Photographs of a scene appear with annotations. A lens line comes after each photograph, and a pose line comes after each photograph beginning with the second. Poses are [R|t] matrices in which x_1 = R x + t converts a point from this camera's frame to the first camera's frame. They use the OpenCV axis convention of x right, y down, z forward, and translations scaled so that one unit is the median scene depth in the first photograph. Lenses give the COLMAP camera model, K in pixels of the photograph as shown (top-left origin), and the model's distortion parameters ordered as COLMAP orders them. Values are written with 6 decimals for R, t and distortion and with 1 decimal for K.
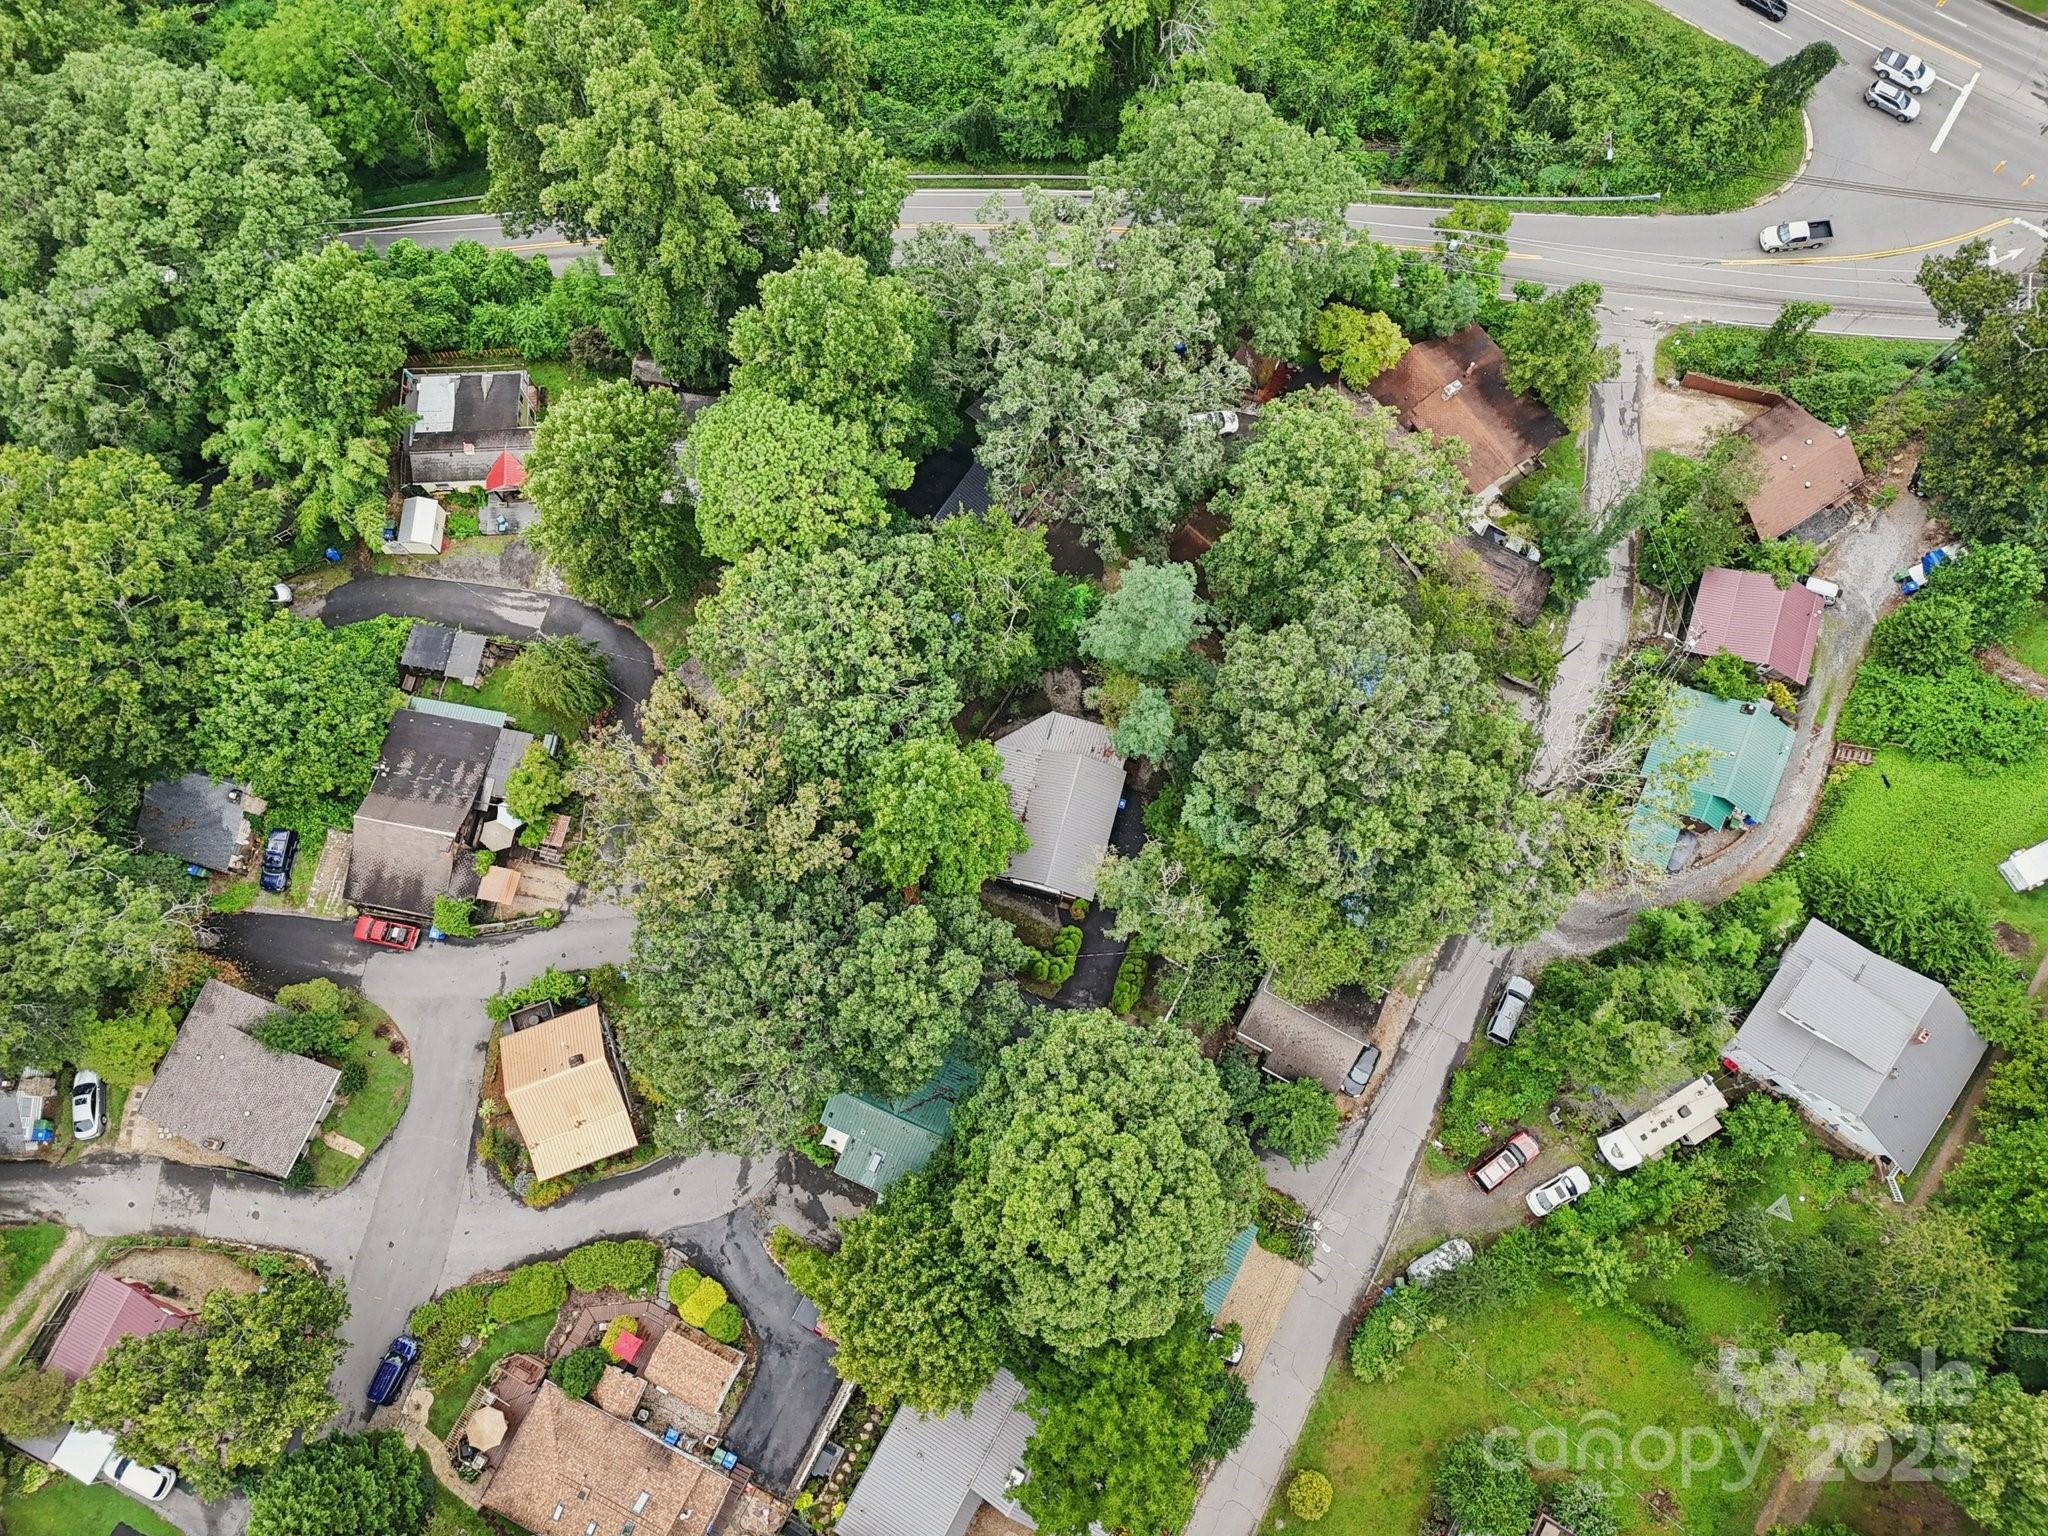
lens RADIAL K [[1503.2, 0, 1024.0], [0, 1503.2, 768.0], [0, 0, 1]] dist [0.003601, 0.002696]
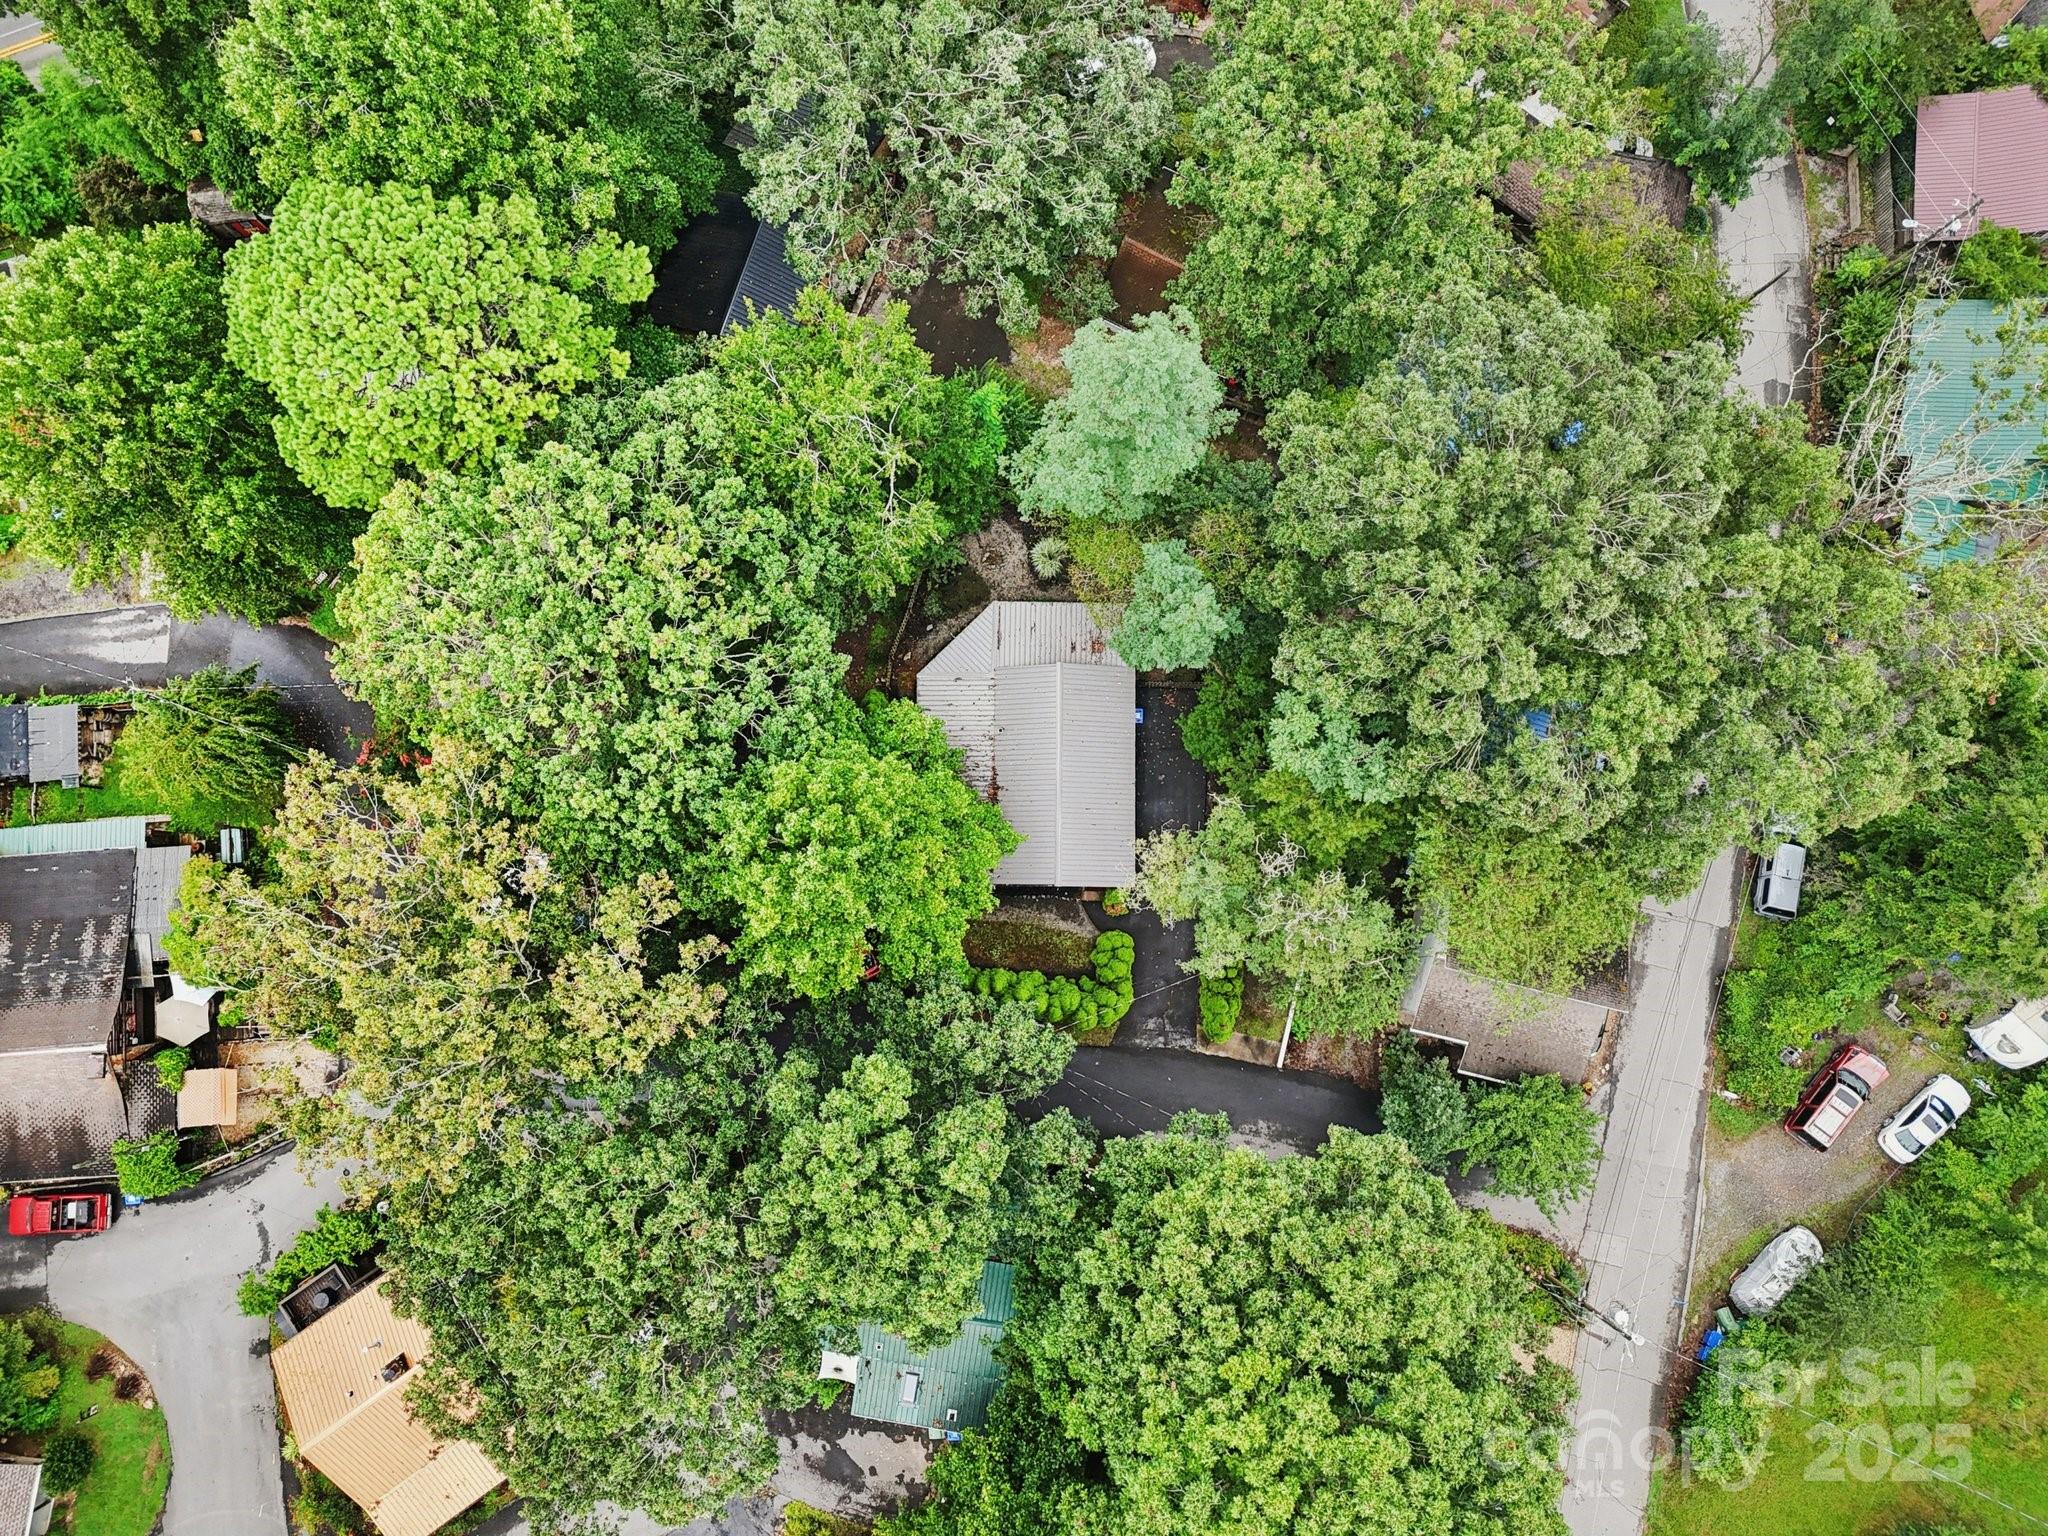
lens RADIAL K [[1503.2, 0, 1024.0], [0, 1503.2, 768.0], [0, 0, 1]] dist [0.003601, 0.002696]
pose [[0.965853, -0.258299, 0.020225, 0.001109], [0.251561, 0.953608, 0.165374, -0.076532], [-0.062003, -0.154639, 0.986024, 0.414220]]
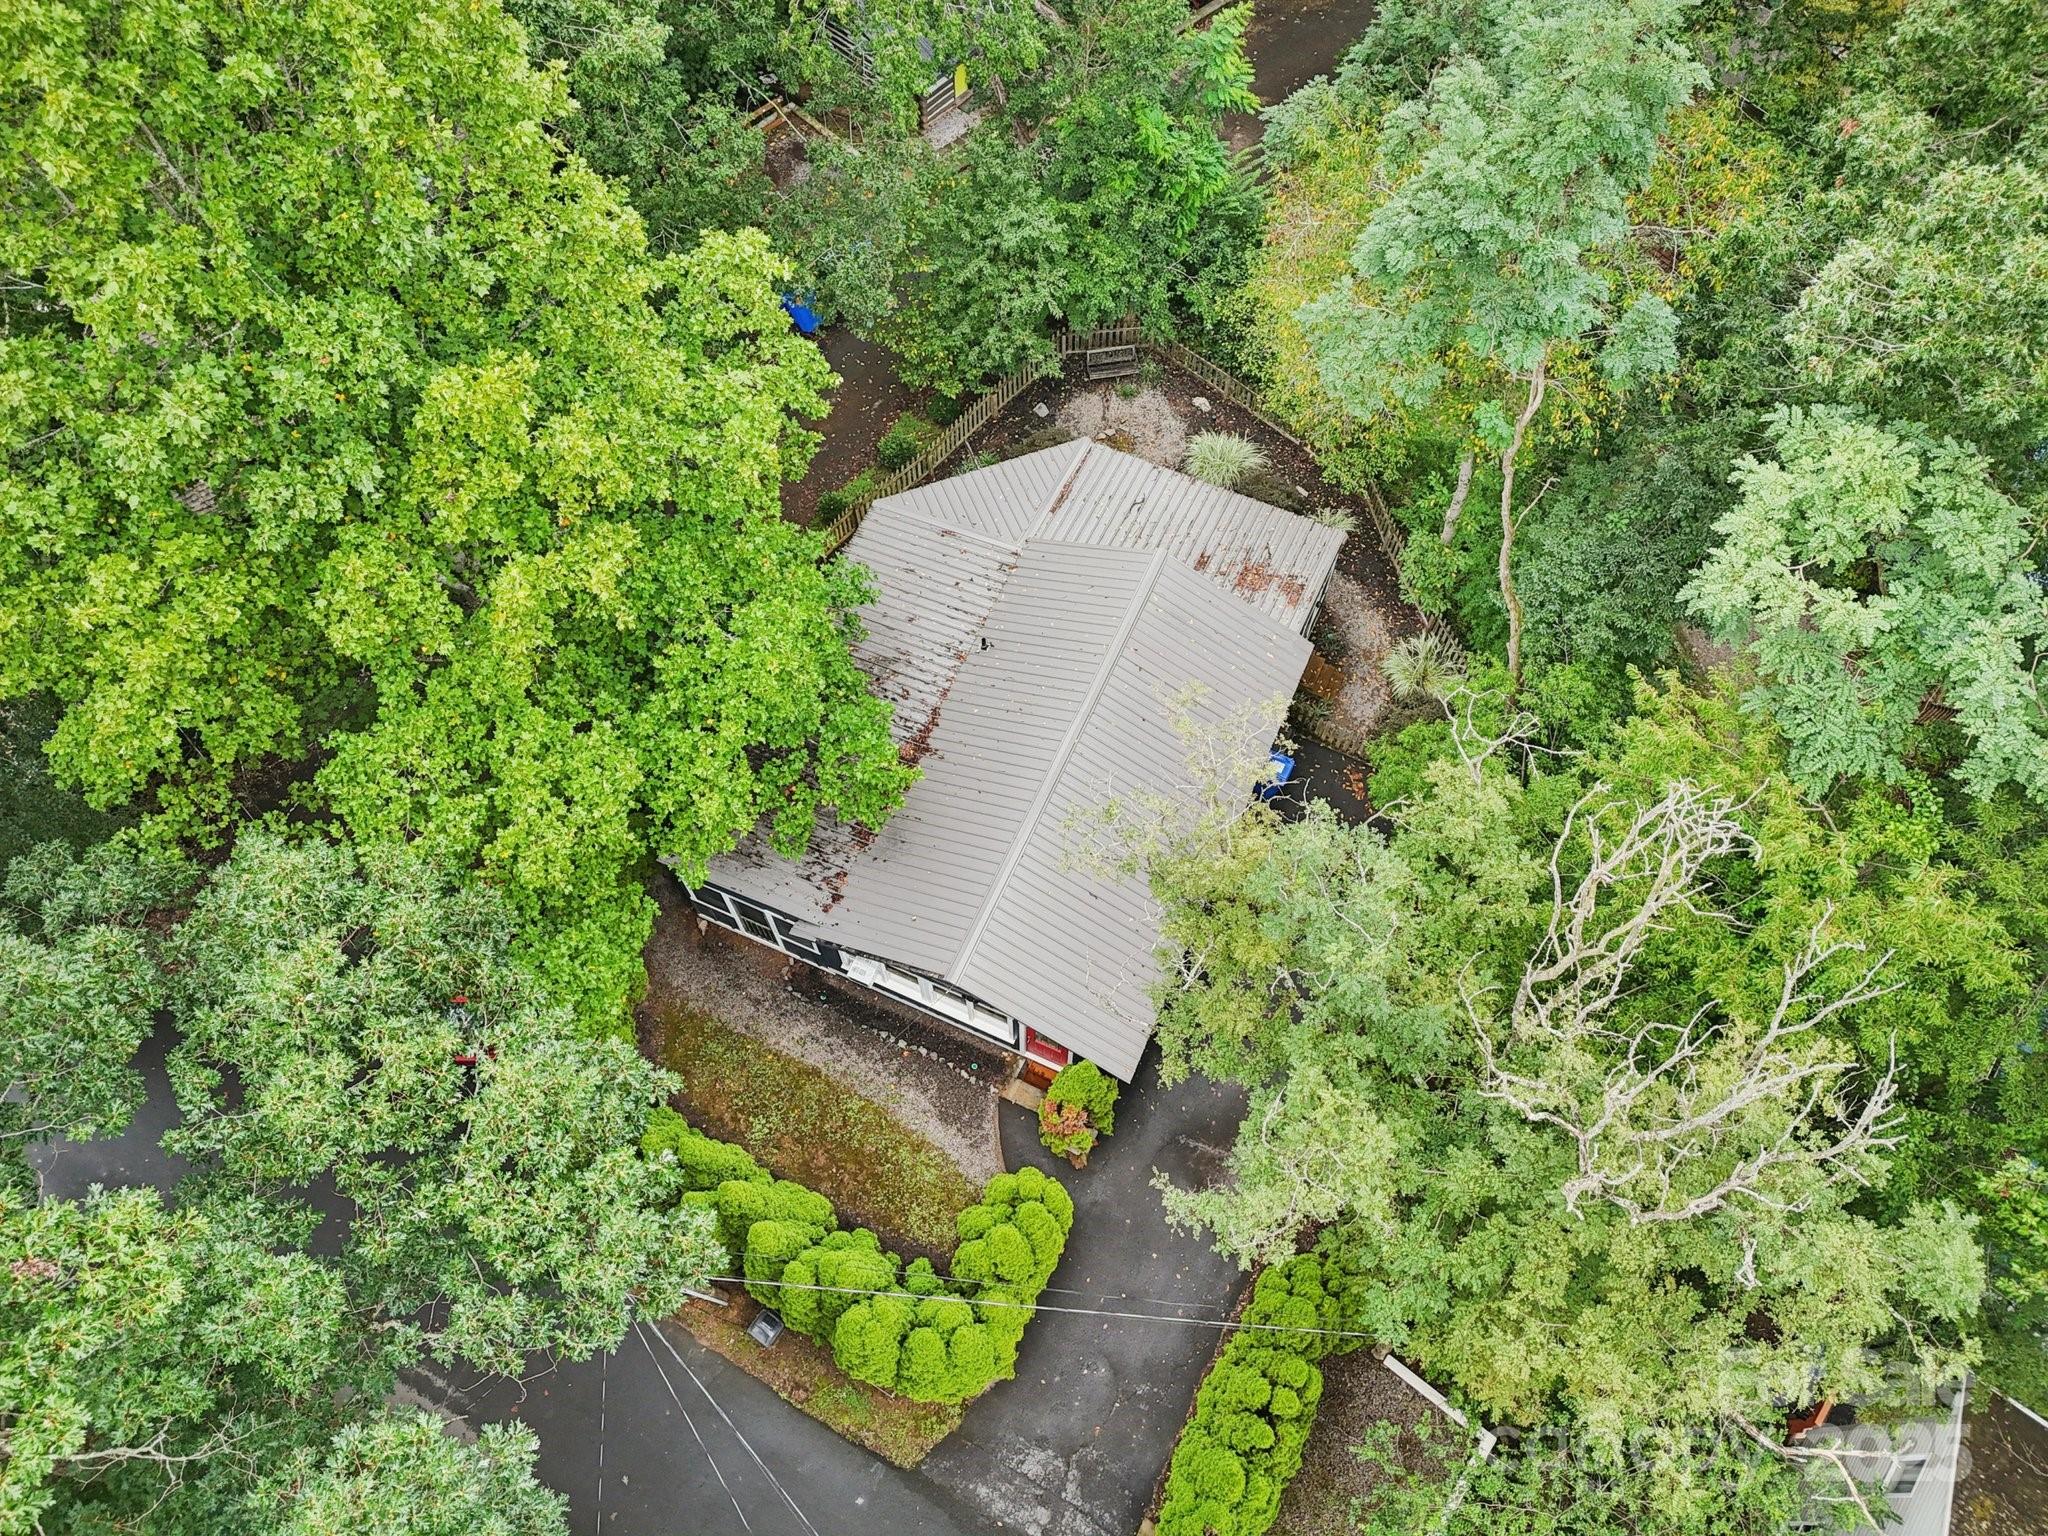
lens RADIAL K [[1503.2, 0, 1024.0], [0, 1503.2, 768.0], [0, 0, 1]] dist [0.003601, 0.002696]
pose [[0.988311, 0.136980, -0.066918, 0.039540], [-0.147385, 0.970723, -0.189672, 0.092430], [0.038977, 0.197318, 0.979564, 0.781237]]
